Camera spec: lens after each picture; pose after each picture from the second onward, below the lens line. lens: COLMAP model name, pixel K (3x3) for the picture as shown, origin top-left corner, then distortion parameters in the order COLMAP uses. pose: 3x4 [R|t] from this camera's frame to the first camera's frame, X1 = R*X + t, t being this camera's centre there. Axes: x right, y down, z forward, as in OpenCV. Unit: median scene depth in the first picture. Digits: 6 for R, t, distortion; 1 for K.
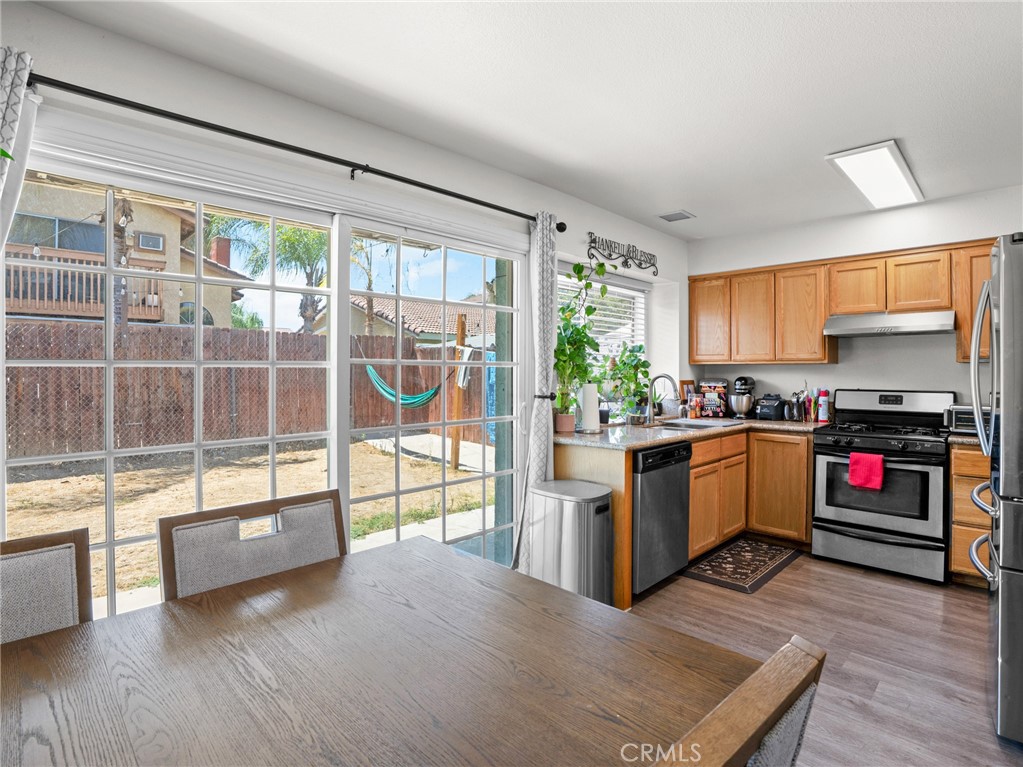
lens RADIAL K [[539.4, 0, 509.9], [0, 539.4, 369.1], [0, 0, 1]] dist [-0.057117, 0.010545]
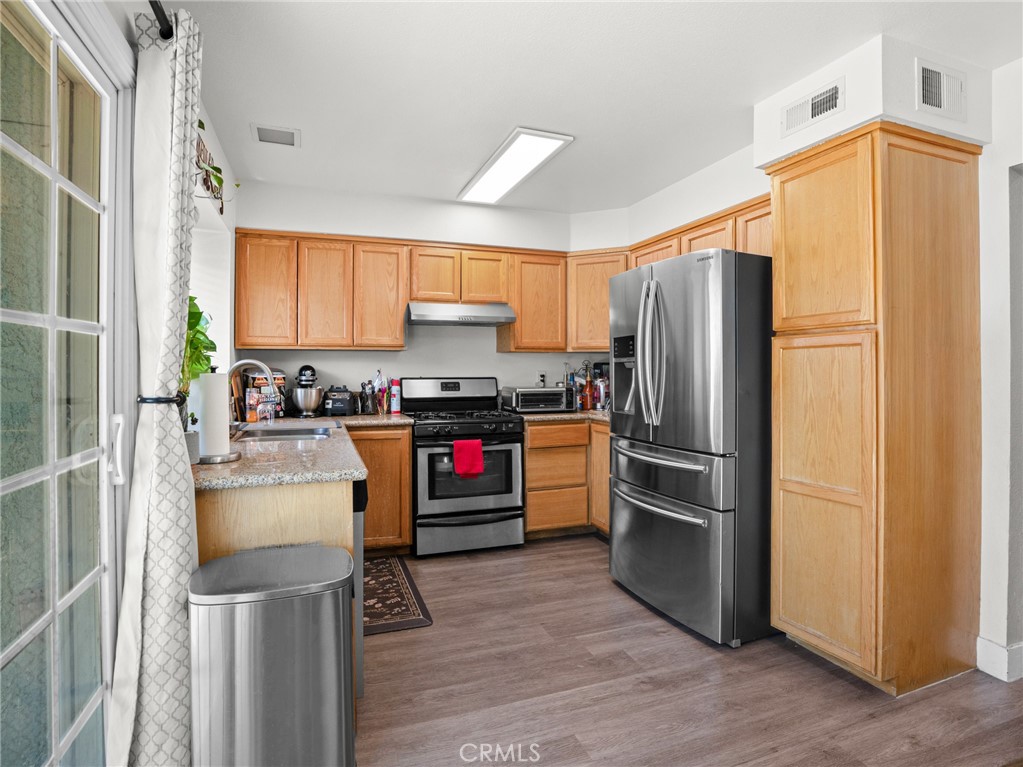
lens RADIAL K [[539.4, 0, 515.0], [0, 539.4, 370.0], [0, 0, 1]] dist [-0.057117, 0.010545]
pose [[0.414414, -0.006202, 0.910068, -0.210279], [-0.002113, 0.999968, 0.007777, 0.017823], [-0.910086, -0.005146, 0.414387, 0.461250]]
